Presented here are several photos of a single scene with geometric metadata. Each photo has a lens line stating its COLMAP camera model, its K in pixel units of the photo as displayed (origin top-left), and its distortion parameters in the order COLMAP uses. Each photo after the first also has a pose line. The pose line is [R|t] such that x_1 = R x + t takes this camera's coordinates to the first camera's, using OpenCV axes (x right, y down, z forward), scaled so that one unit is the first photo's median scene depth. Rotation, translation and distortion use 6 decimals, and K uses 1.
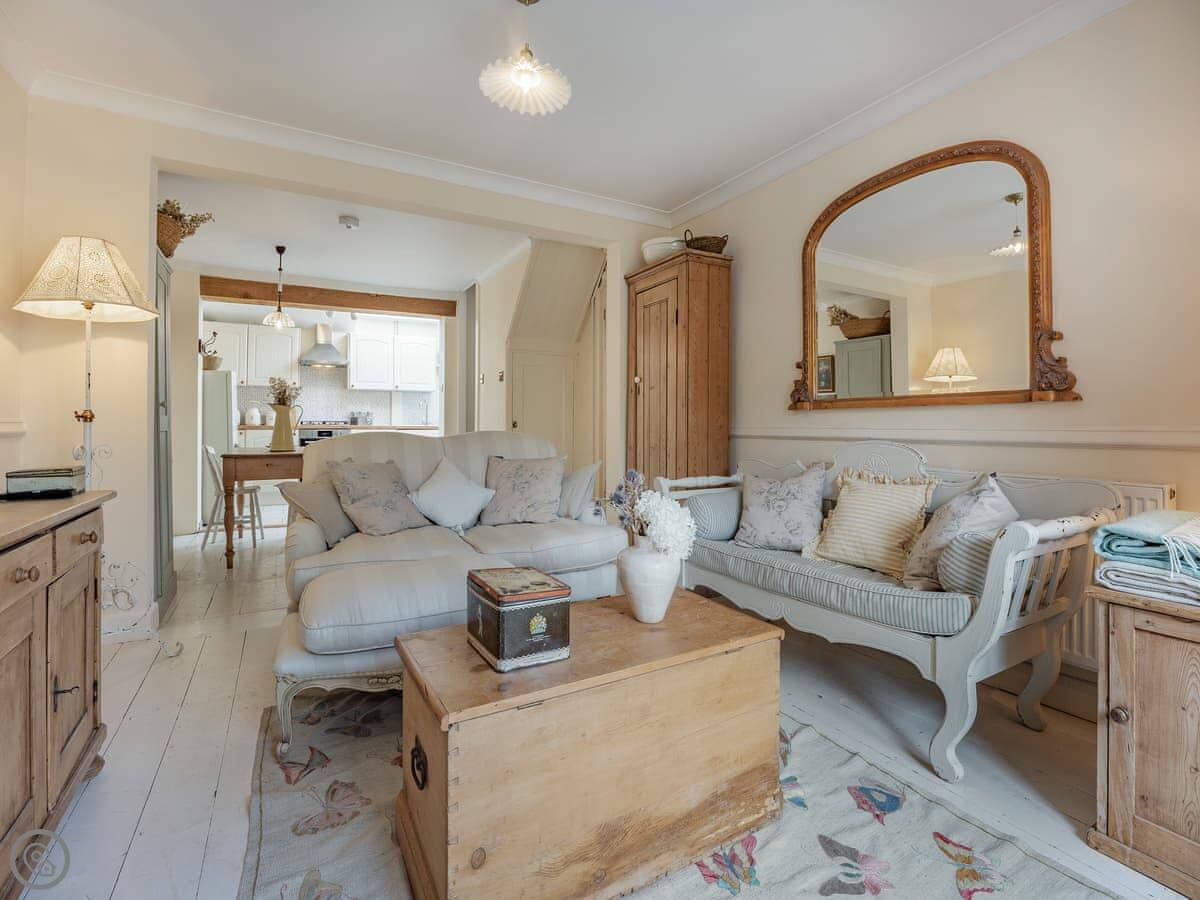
lens RADIAL K [[544.7, 0, 606.1], [0, 544.7, 425.3], [0, 0, 1]] dist [-0.017140, -0.000024]
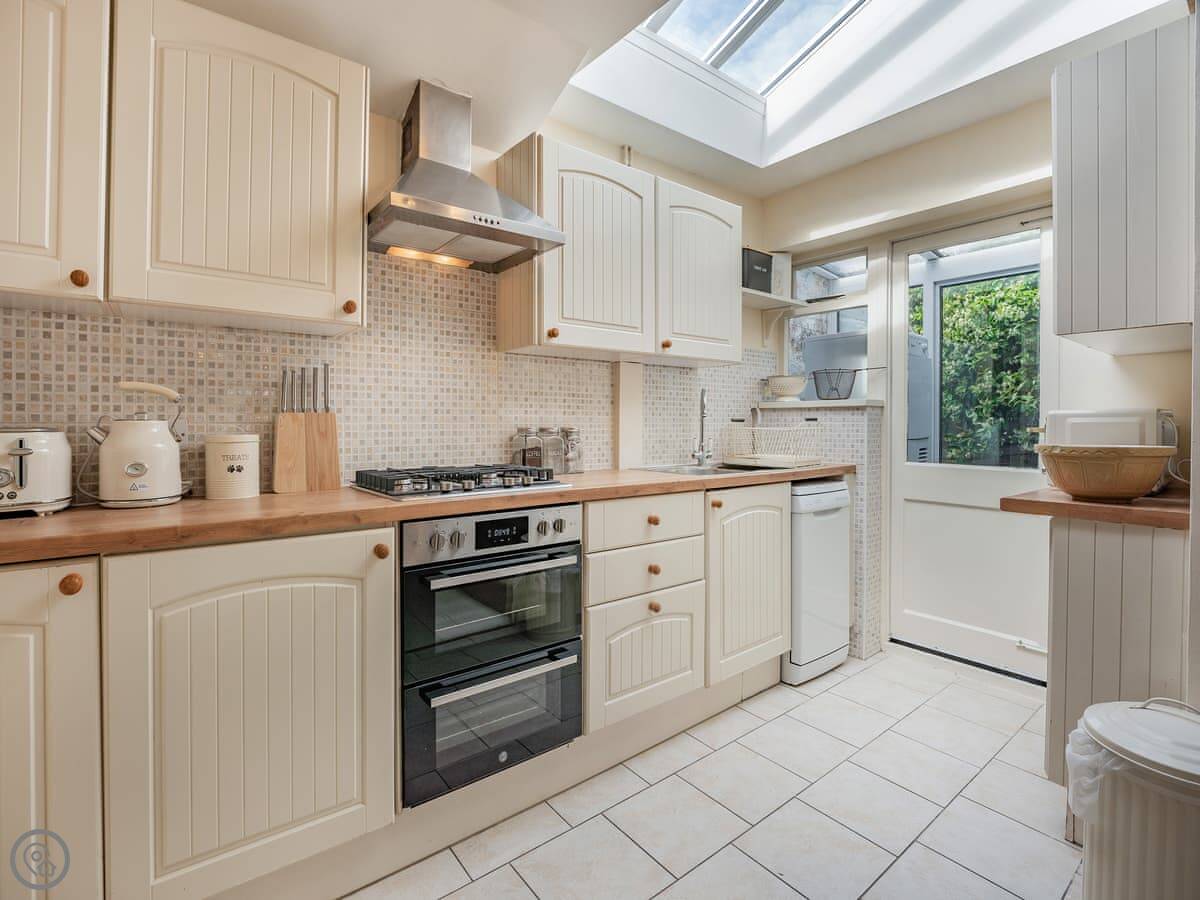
lens RADIAL K [[544.7, 0, 606.1], [0, 544.7, 425.3], [0, 0, 1]] dist [-0.017140, -0.000024]
pose [[0.986619, -0.003481, 0.163005, -0.573695], [0.002665, 0.999983, 0.005226, -0.033446], [-0.163021, -0.004722, 0.986611, 0.862266]]
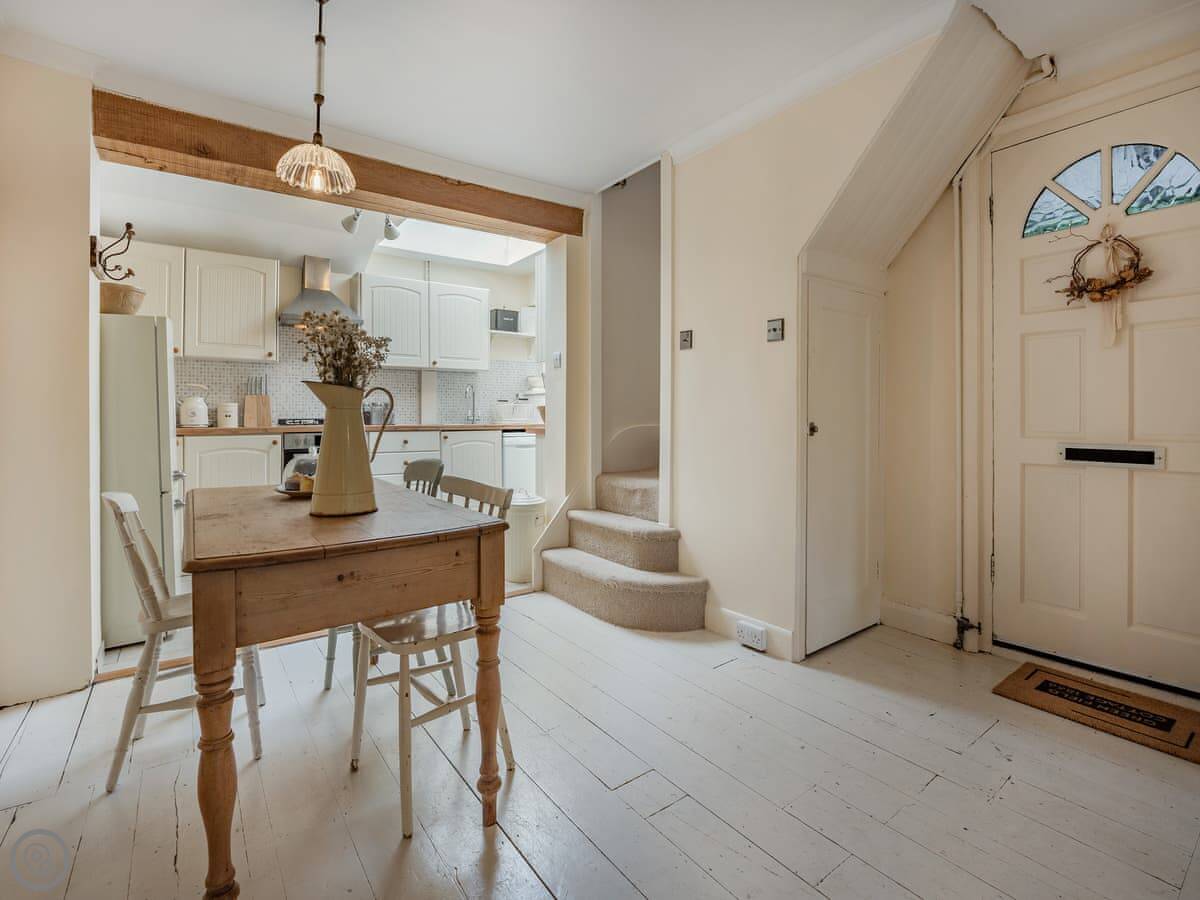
lens RADIAL K [[541.9, 0, 595.9], [0, 541.9, 416.2], [0, 0, 1]] dist [-0.018269, 0.000239]
pose [[0.993660, -0.006496, 0.112243, -0.331325], [0.006142, 0.999975, 0.003500, -0.012142], [-0.112263, -0.002788, 0.993675, 0.437082]]
